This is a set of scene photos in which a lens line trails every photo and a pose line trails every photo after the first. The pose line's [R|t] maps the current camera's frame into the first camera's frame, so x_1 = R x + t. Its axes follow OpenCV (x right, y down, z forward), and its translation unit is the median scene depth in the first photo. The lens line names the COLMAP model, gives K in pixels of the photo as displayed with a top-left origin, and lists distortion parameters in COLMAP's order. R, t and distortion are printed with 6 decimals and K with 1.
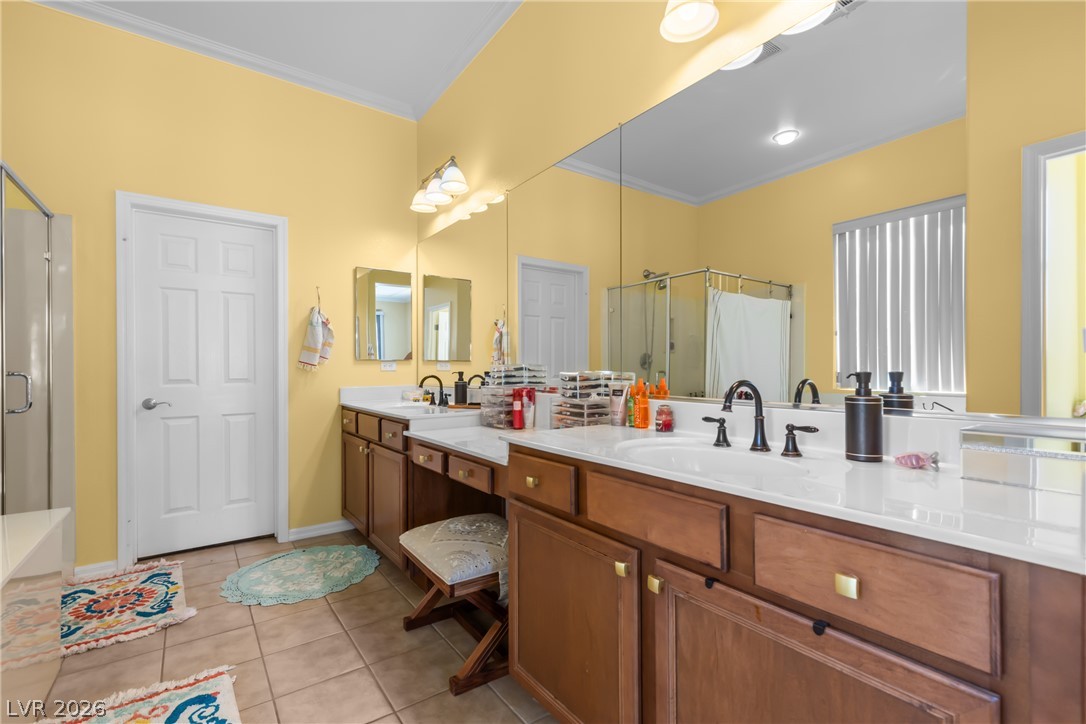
lens RADIAL K [[488.7, 0, 547.1], [0, 488.7, 367.8], [0, 0, 1]] dist [0.002841, -0.000238]
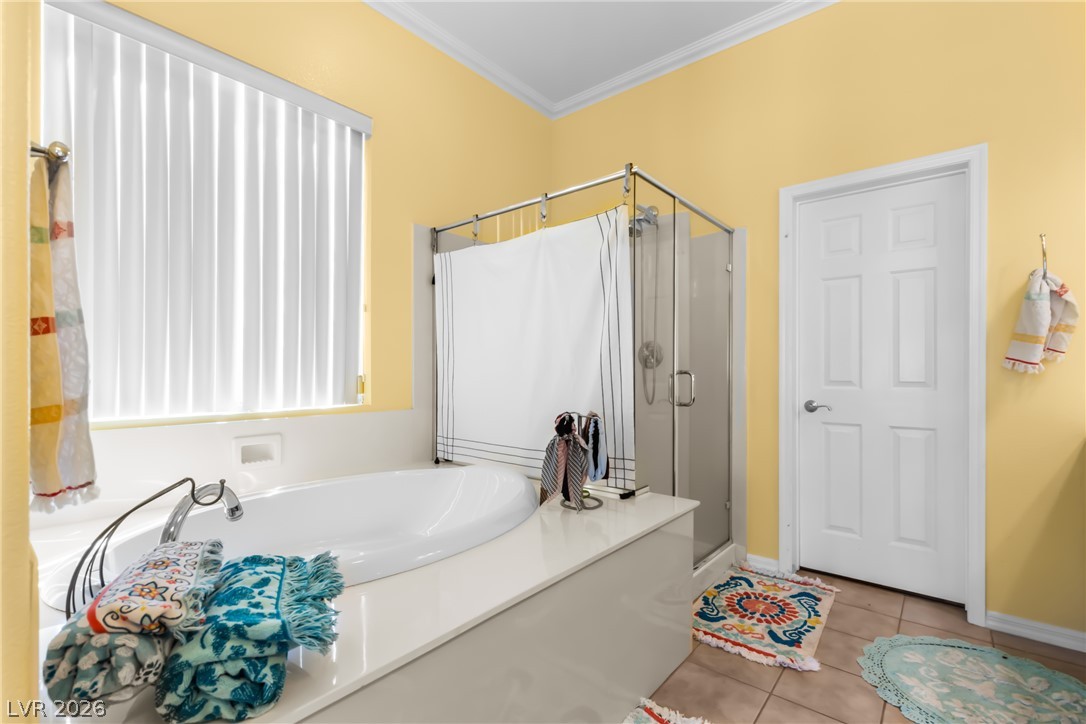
lens RADIAL K [[488.7, 0, 543.5], [0, 488.7, 368.8], [0, 0, 1]] dist [0.002841, -0.000238]
pose [[0.251182, 0.002611, -0.967936, -0.038699], [-0.001240, 0.999996, 0.002375, 0.000973], [0.967939, 0.000603, 0.251184, 0.295385]]
